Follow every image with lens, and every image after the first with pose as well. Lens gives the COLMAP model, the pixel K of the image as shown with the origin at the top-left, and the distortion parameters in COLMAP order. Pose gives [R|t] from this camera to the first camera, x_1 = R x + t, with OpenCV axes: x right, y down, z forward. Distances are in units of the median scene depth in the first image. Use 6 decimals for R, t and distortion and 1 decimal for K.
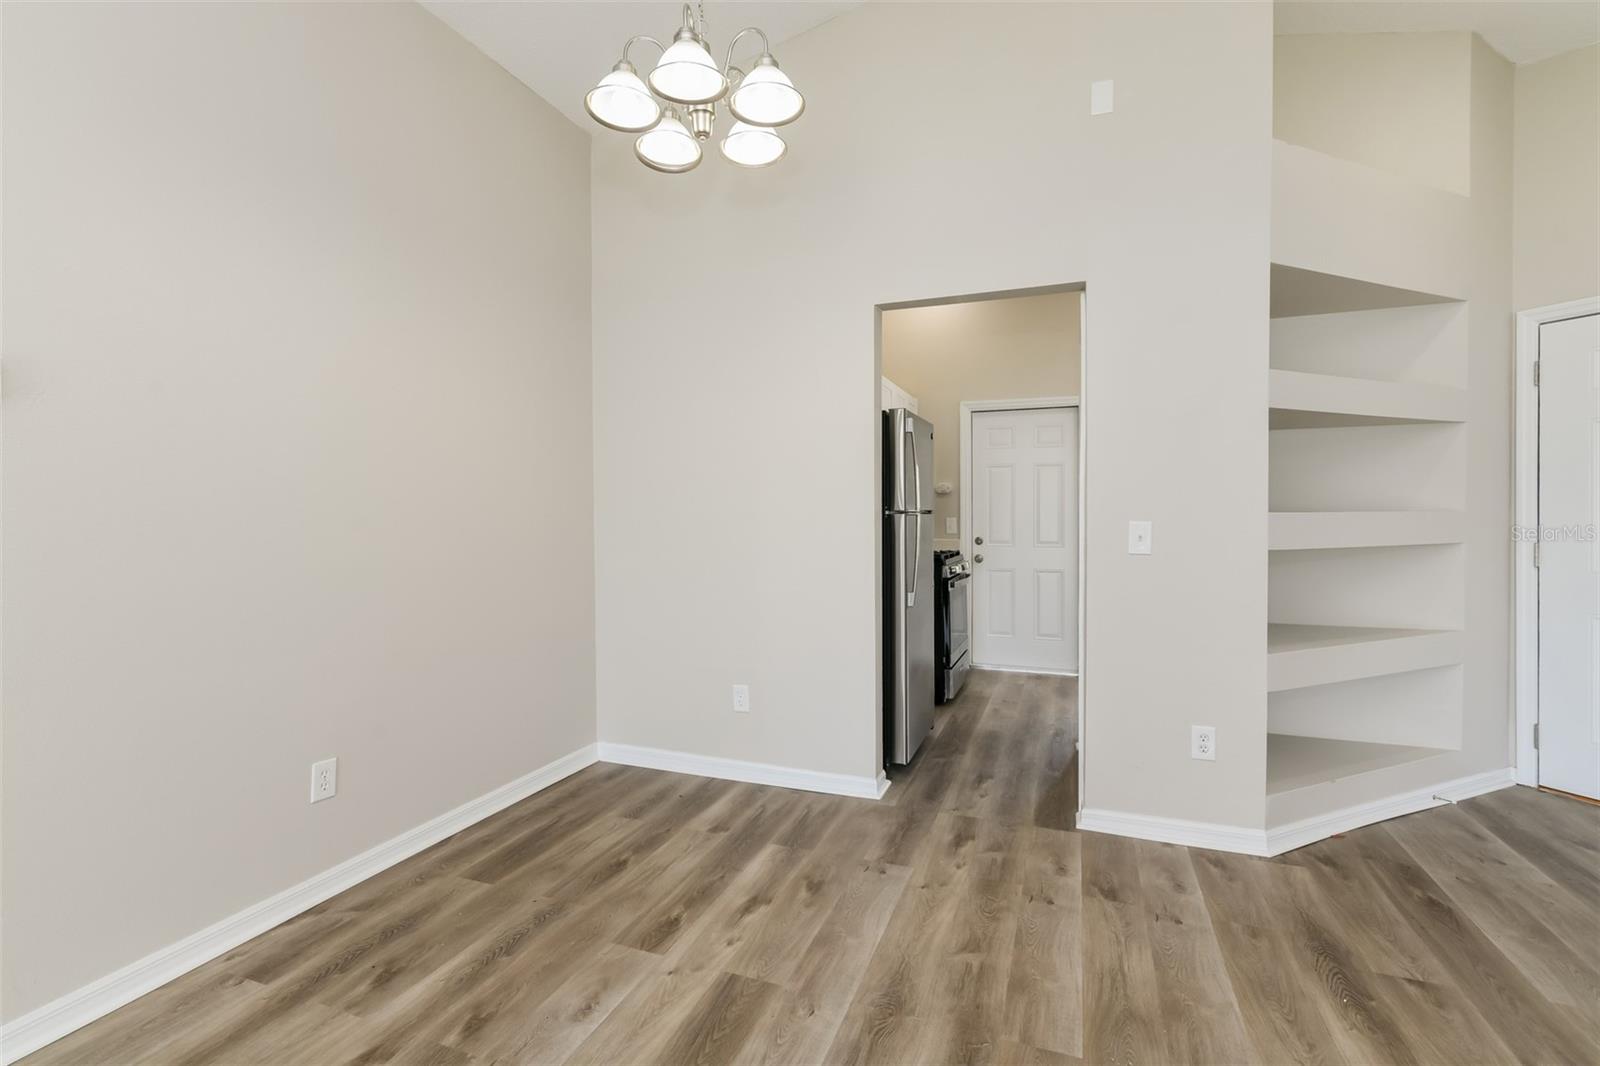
lens RADIAL K [[734.0, 0, 797.9], [0, 734.0, 525.6], [0, 0, 1]] dist [0.000819, 0.001000]
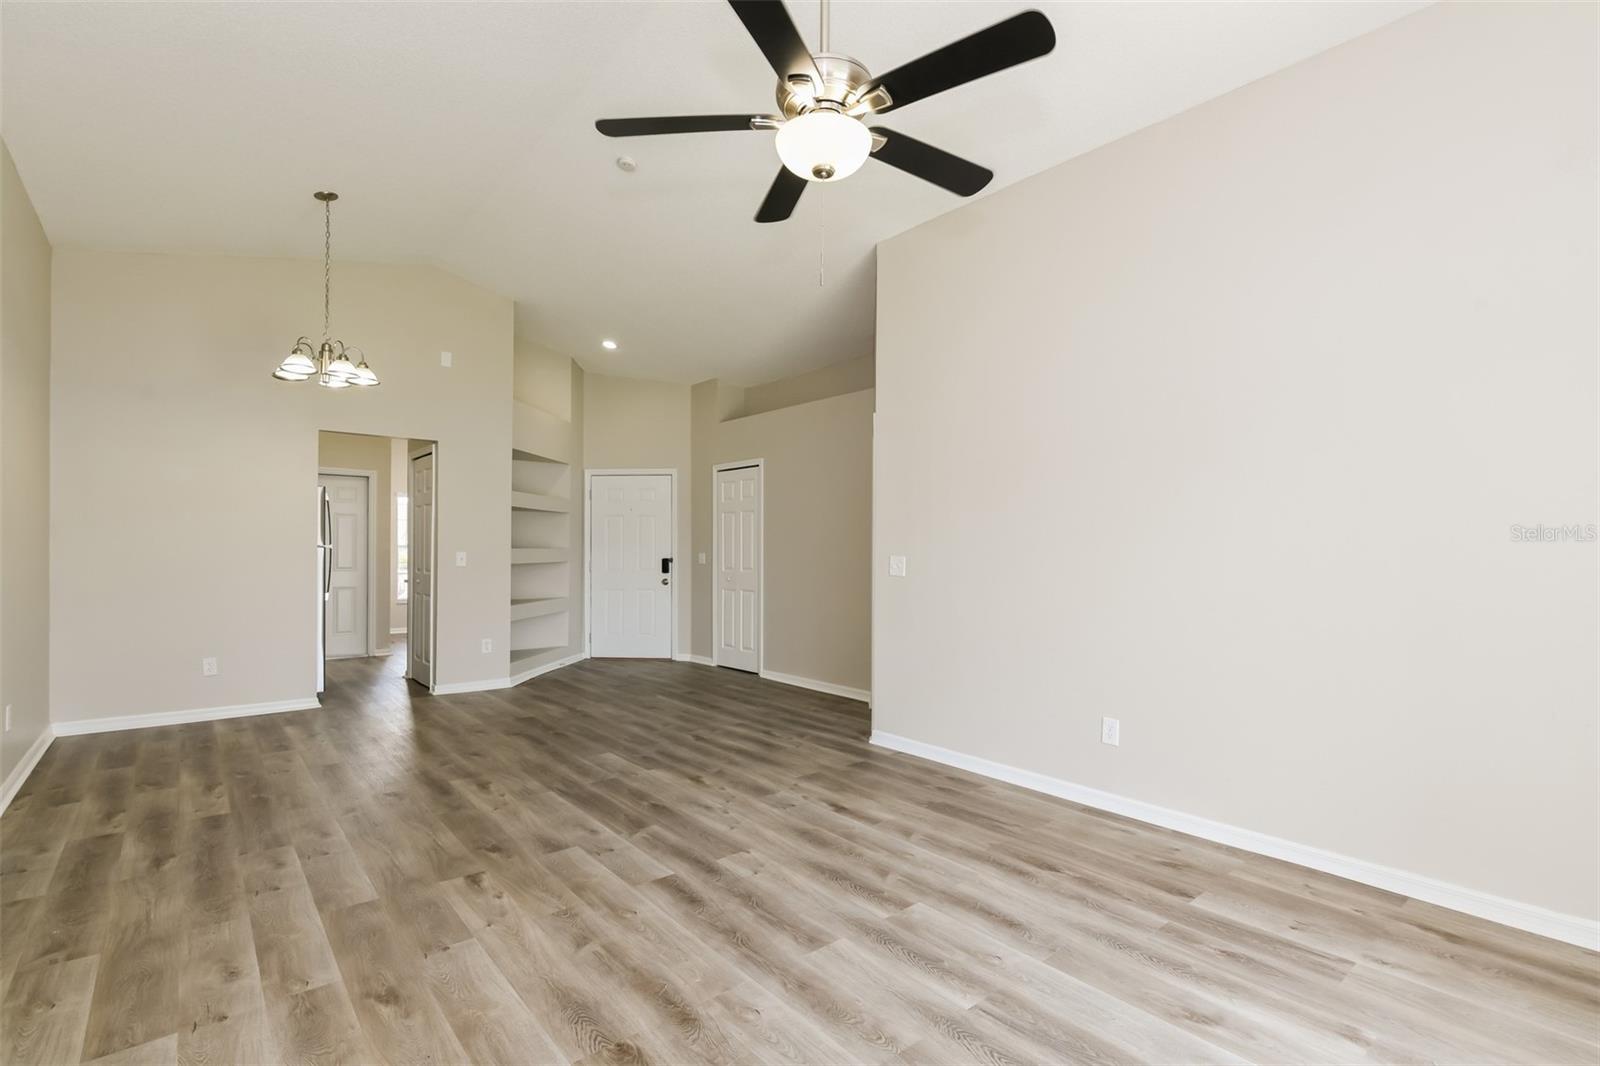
lens RADIAL K [[734.0, 0, 802.6], [0, 734.0, 542.9], [0, 0, 1]] dist [0.000819, 0.001000]
pose [[0.480829, 0.015914, 0.876670, -1.056758], [0.006093, 0.999751, -0.021490, 0.021981], [-0.876793, 0.015674, 0.480612, -1.050900]]
